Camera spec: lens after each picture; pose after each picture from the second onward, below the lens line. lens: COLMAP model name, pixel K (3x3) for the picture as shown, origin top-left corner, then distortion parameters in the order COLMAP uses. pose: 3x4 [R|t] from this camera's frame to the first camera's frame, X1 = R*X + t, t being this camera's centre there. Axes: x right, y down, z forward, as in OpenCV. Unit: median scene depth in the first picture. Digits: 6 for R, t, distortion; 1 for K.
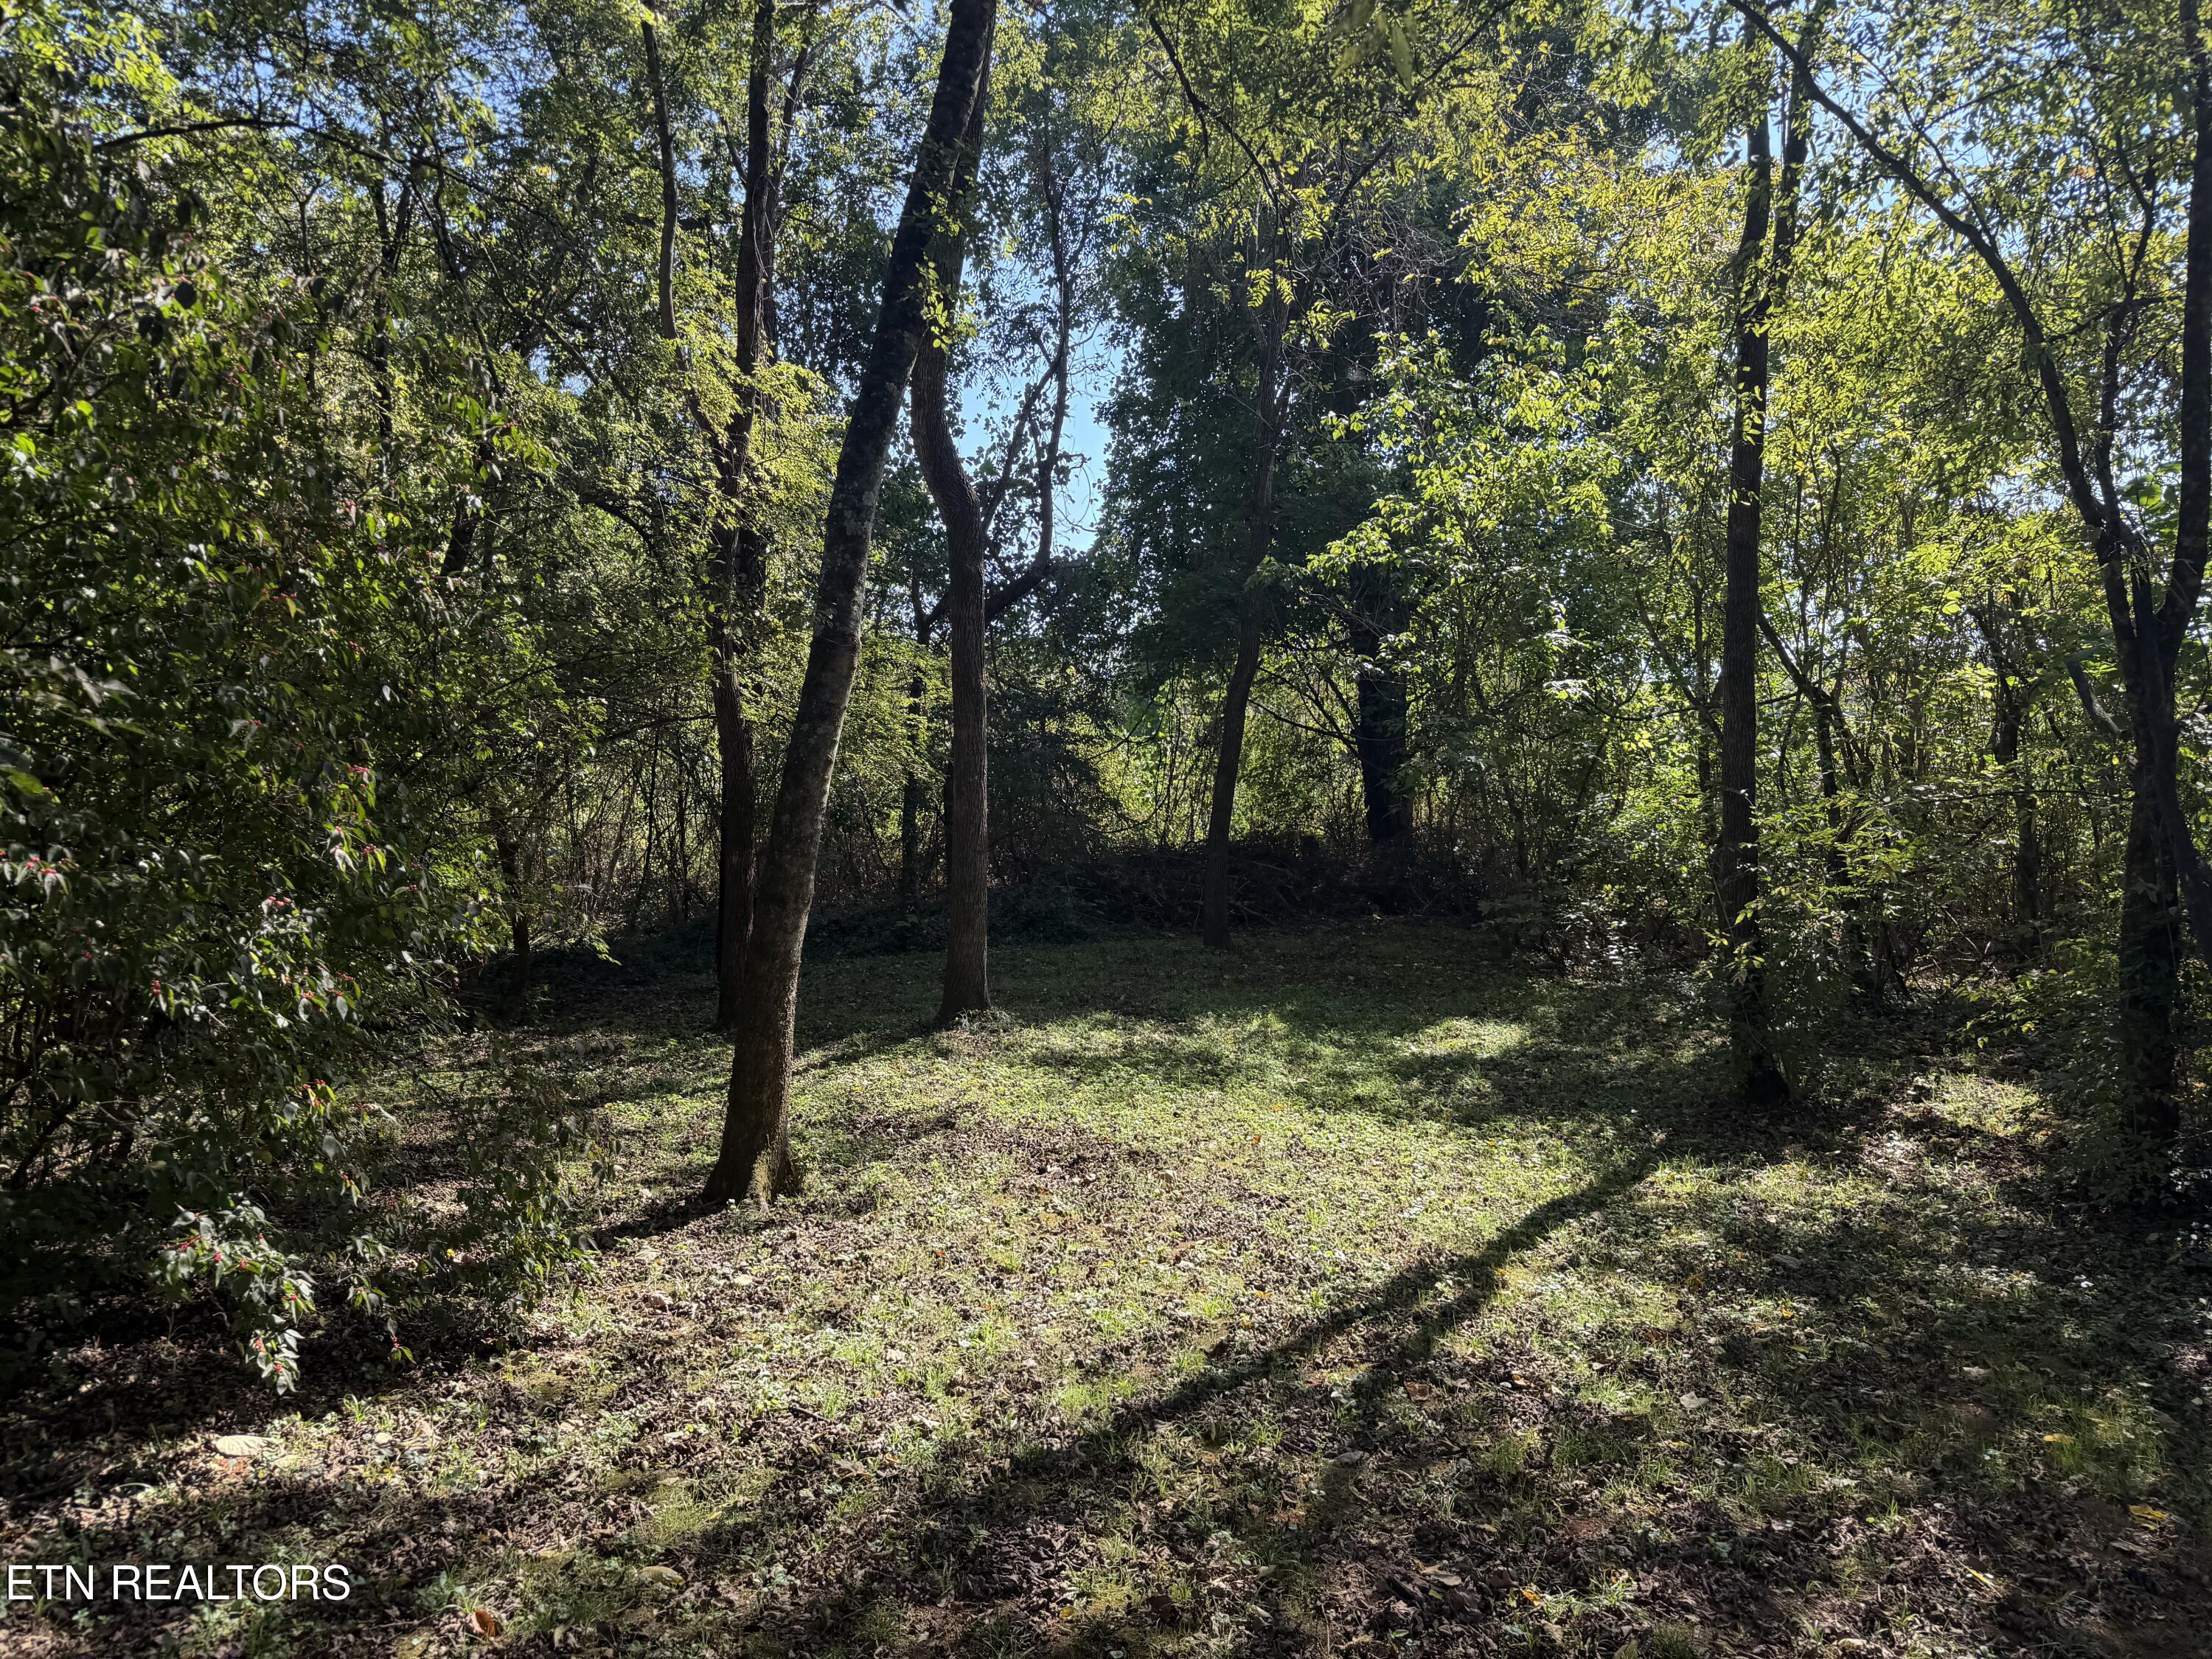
lens RADIAL K [[1517.2, 0, 1082.0], [0, 1517.2, 827.6], [0, 0, 1]] dist [0.191239, -0.311996]
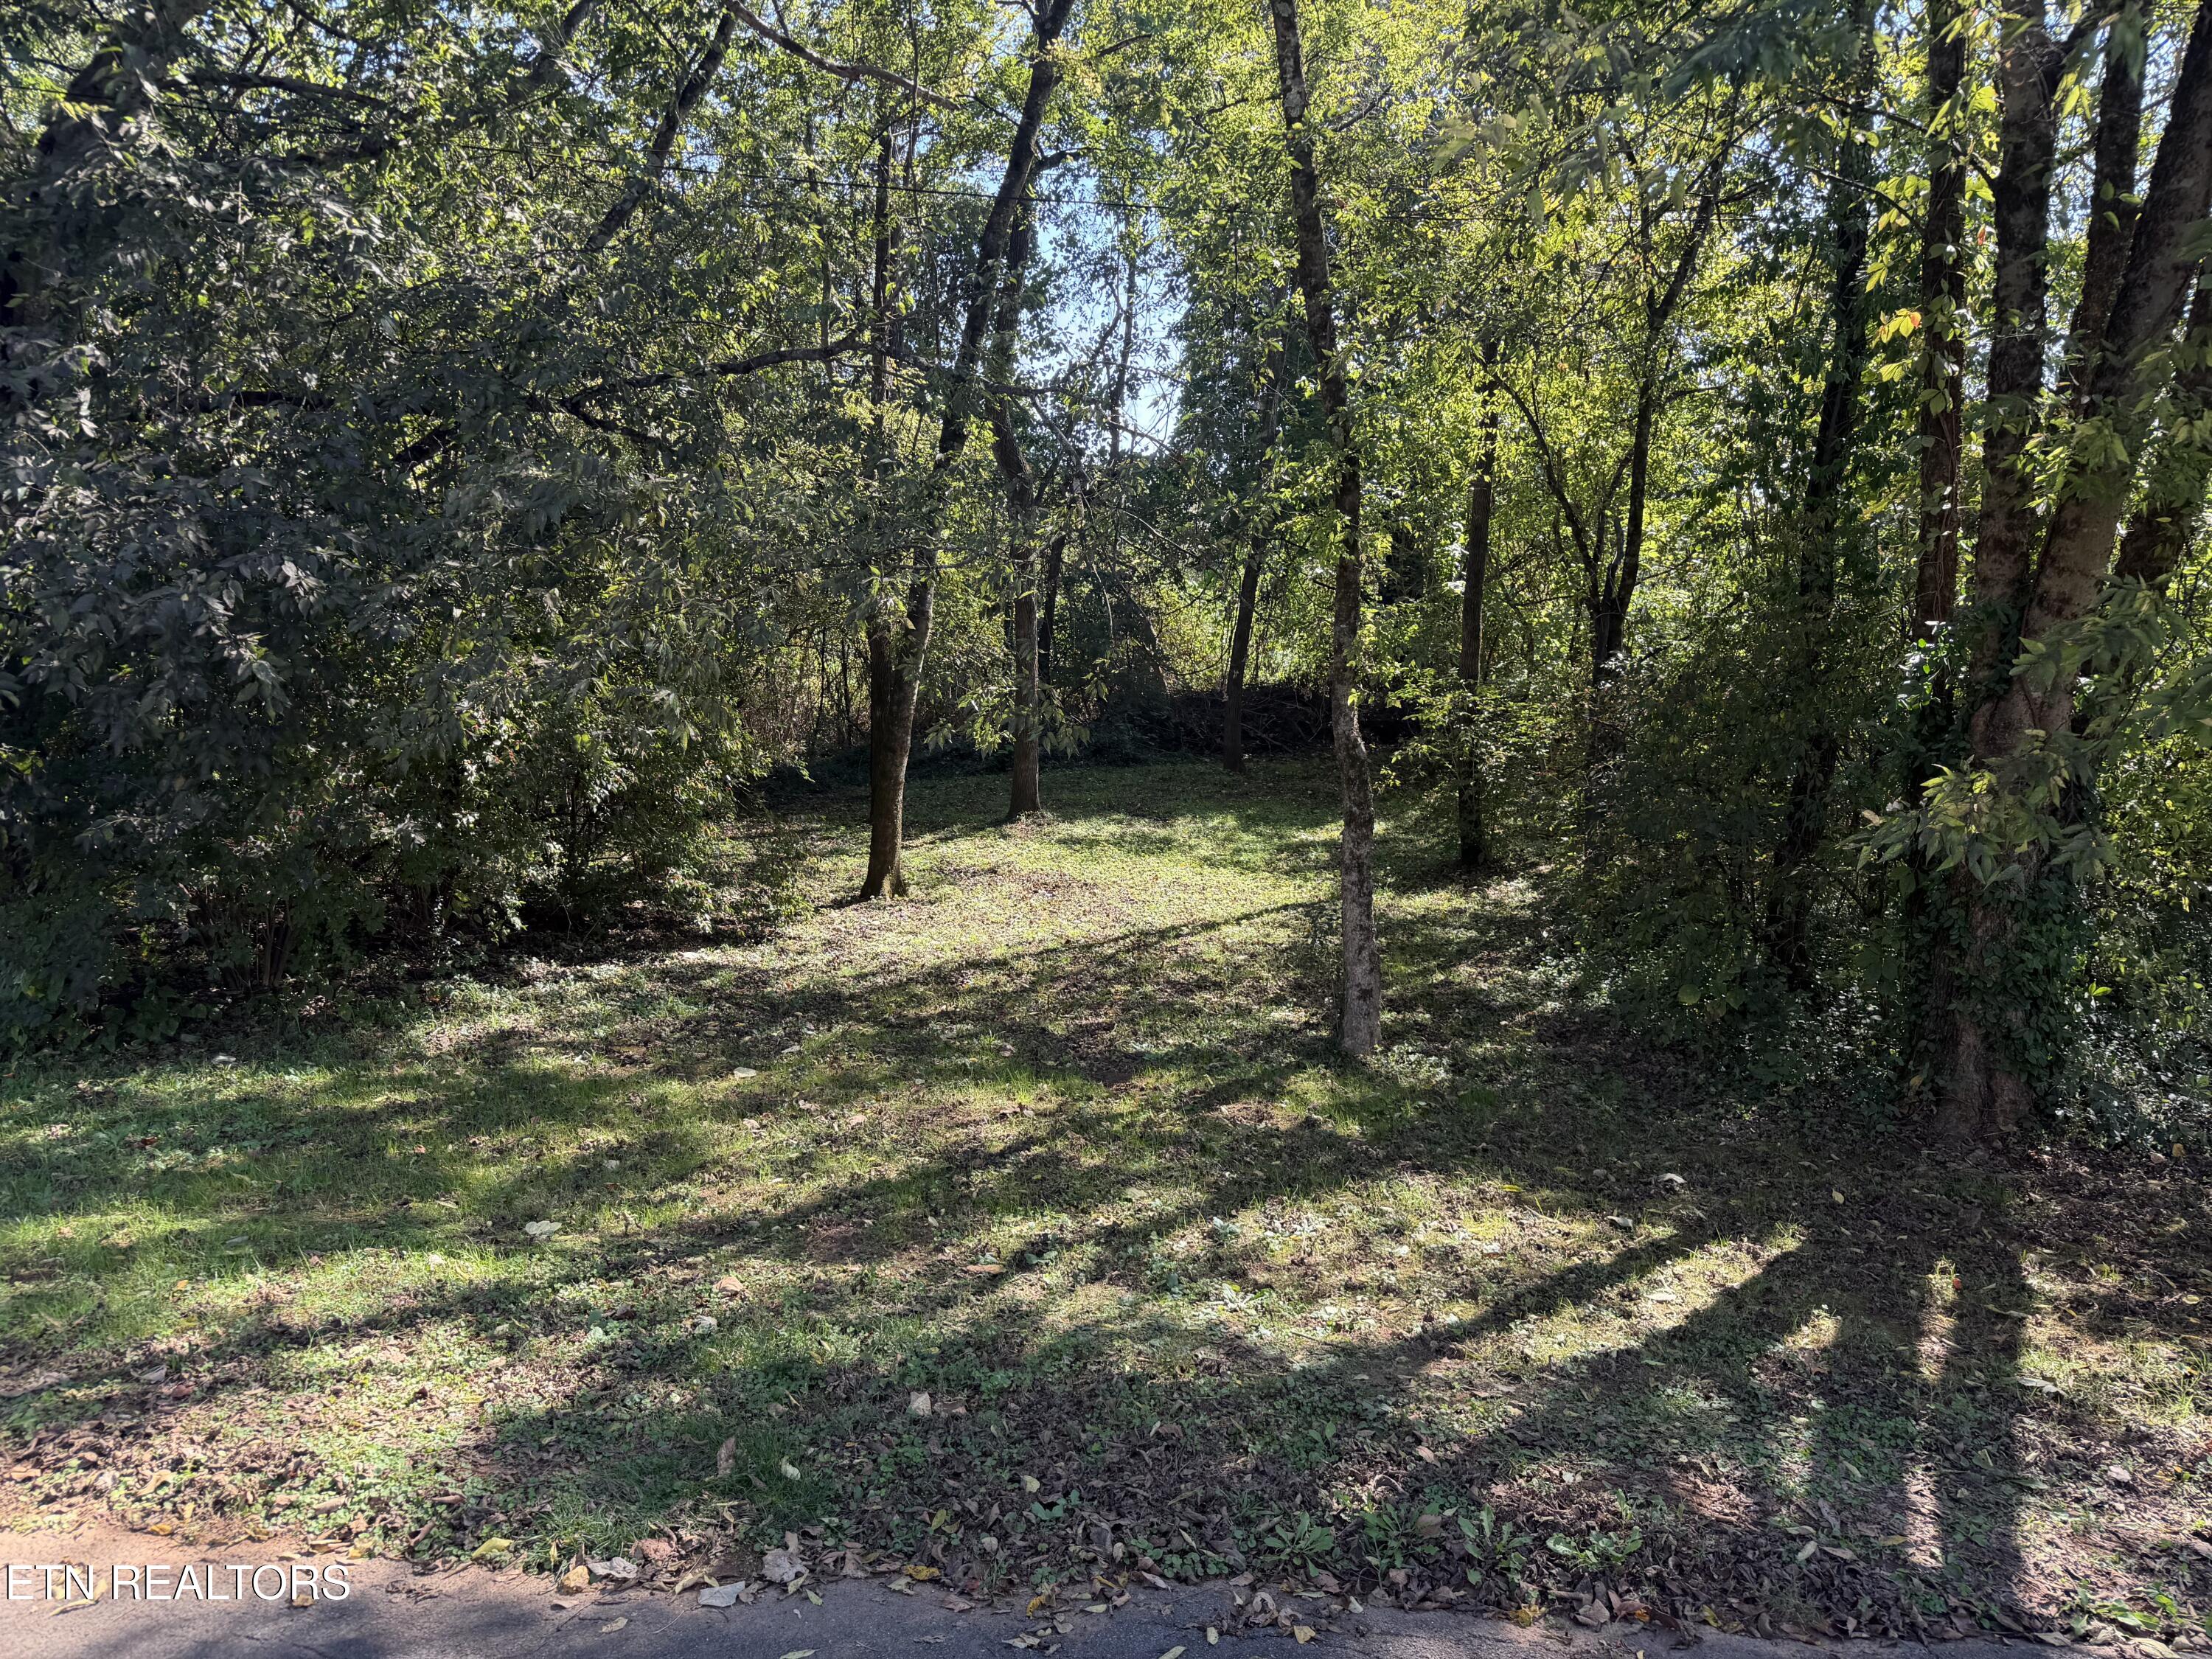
lens RADIAL K [[1542.3, 0, 1094.0], [0, 1542.3, 822.3], [0, 0, 1]] dist [0.186826, -0.341639]
pose [[0.995181, 0.007293, -0.097782, 0.147770], [0.004254, 0.993080, 0.117363, -0.053721], [0.097961, -0.117214, 0.988263, -0.551276]]
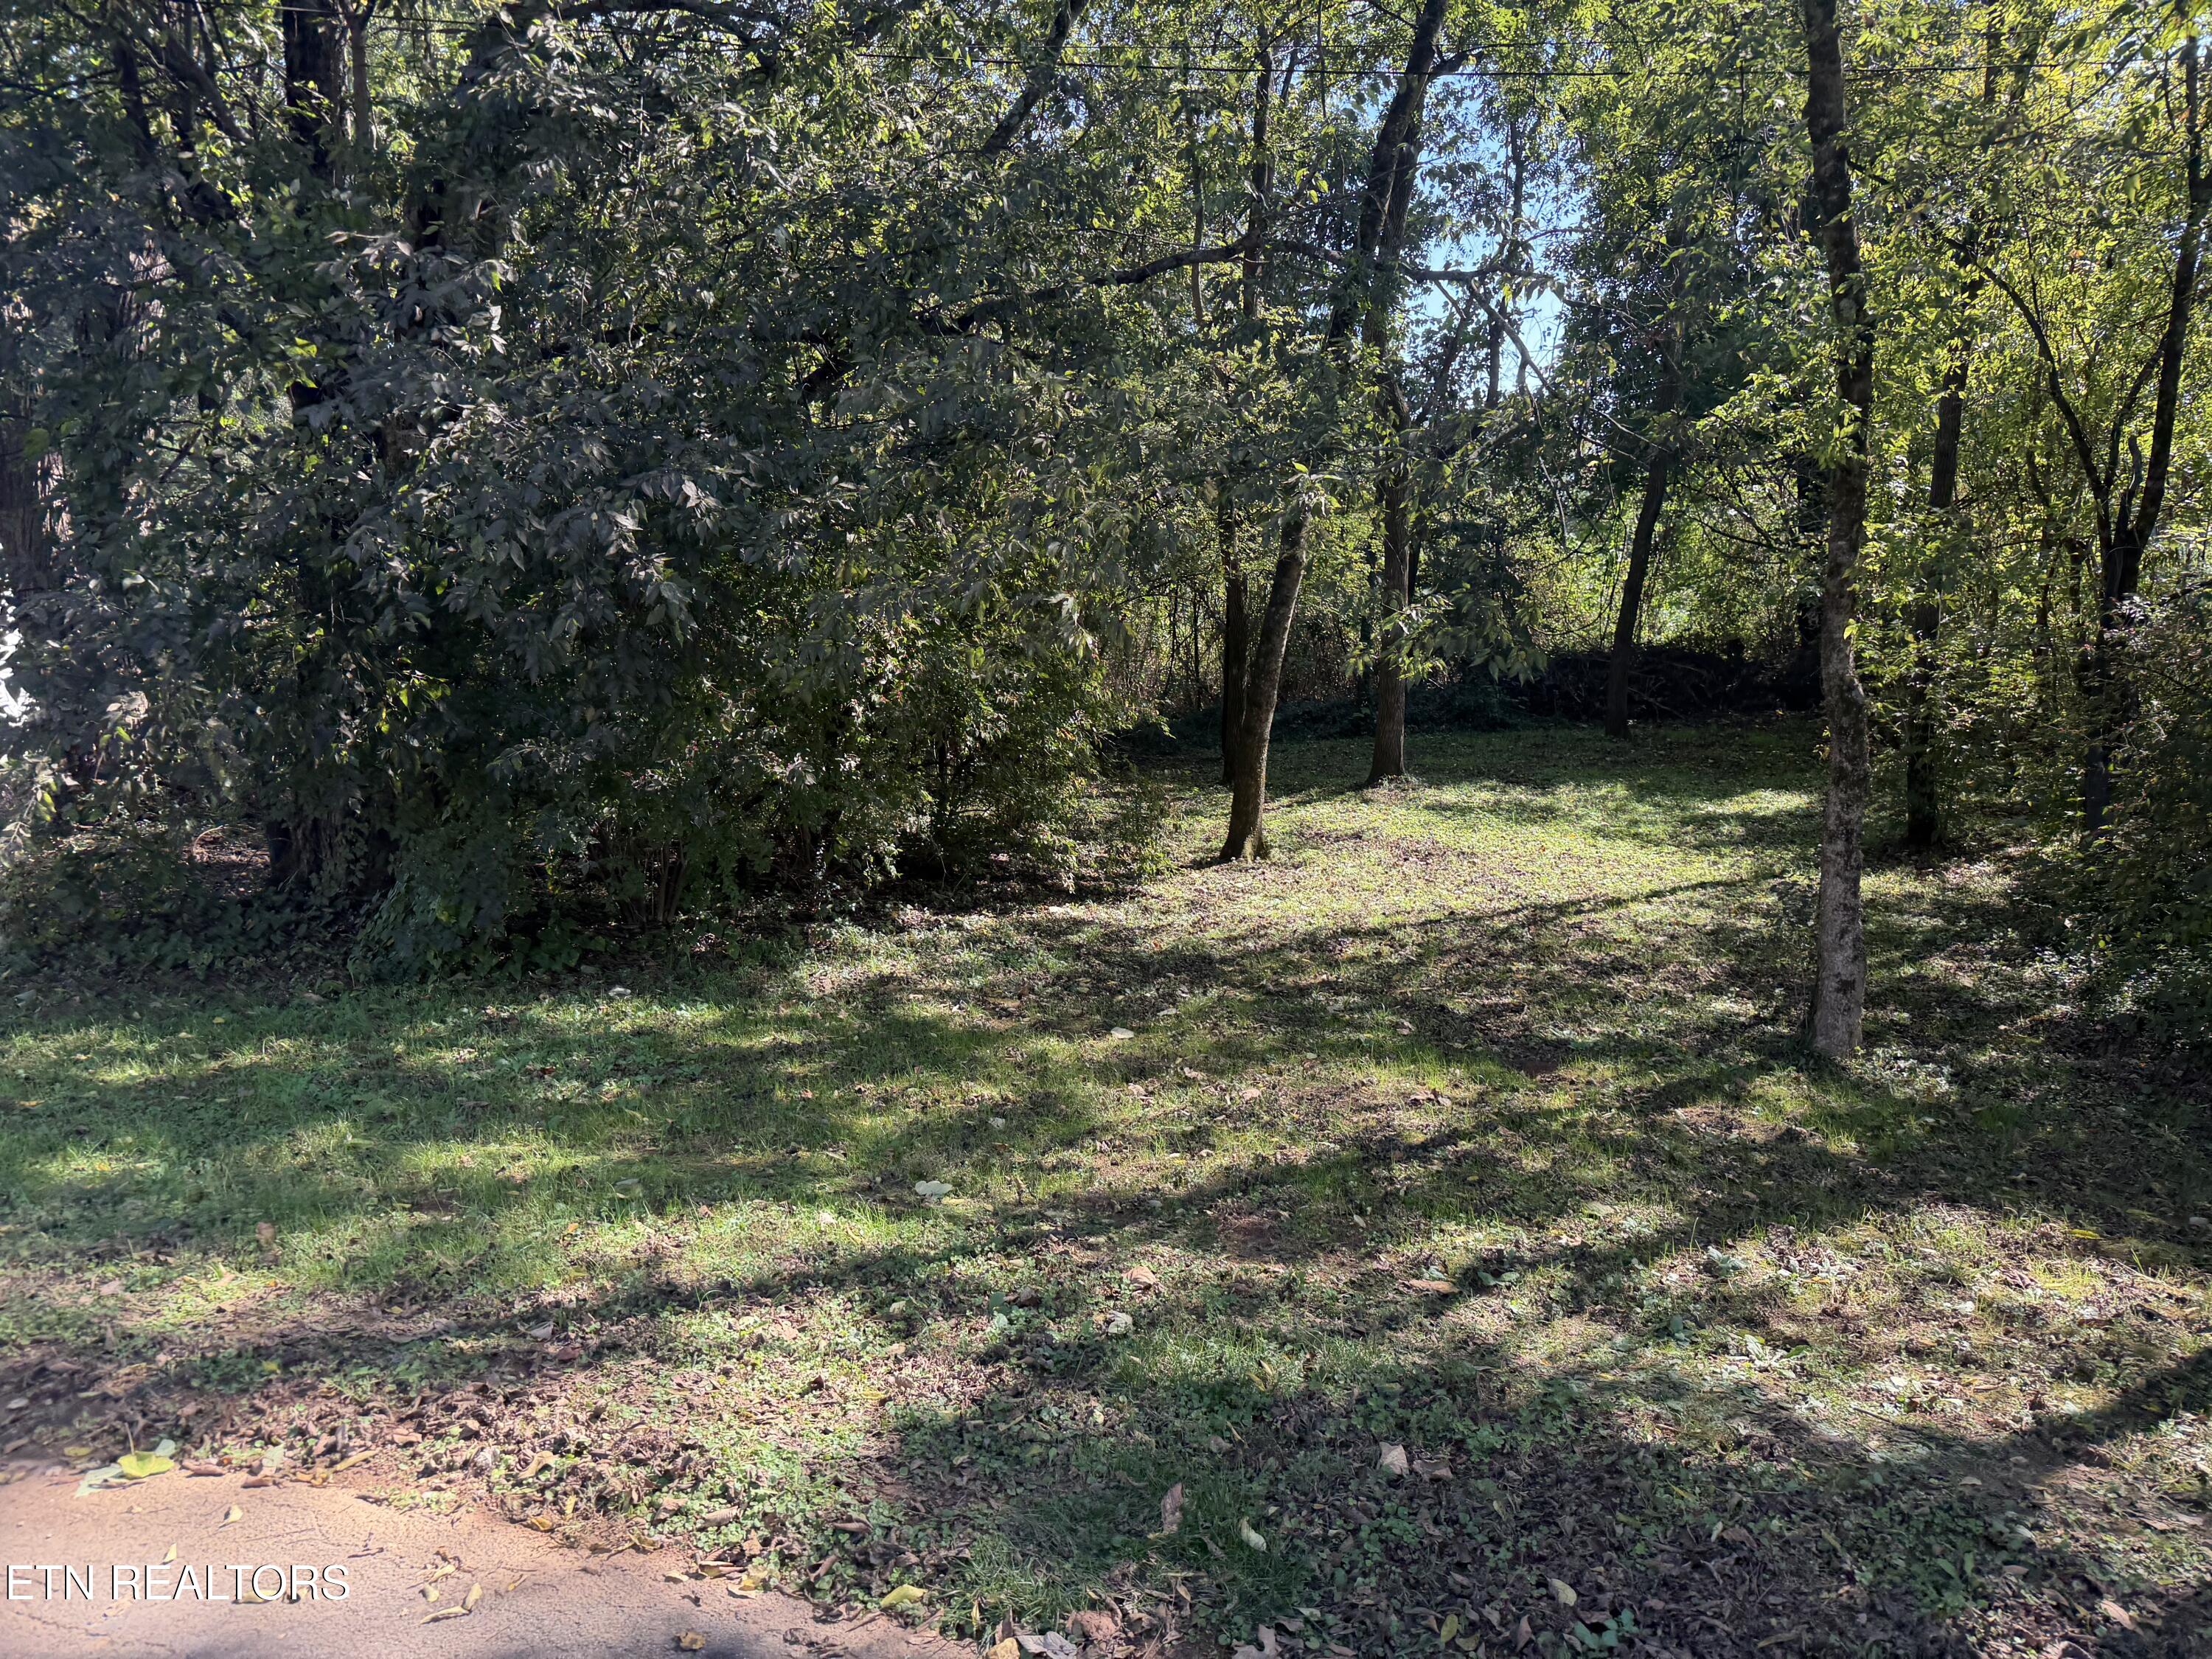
lens RADIAL K [[1542.3, 0, 1094.0], [0, 1542.3, 822.3], [0, 0, 1]] dist [0.186826, -0.341639]
pose [[0.951604, 0.034223, -0.305416, 0.112265], [0.007322, 0.990974, 0.133855, -0.037606], [0.307240, -0.129613, 0.942764, -0.499362]]
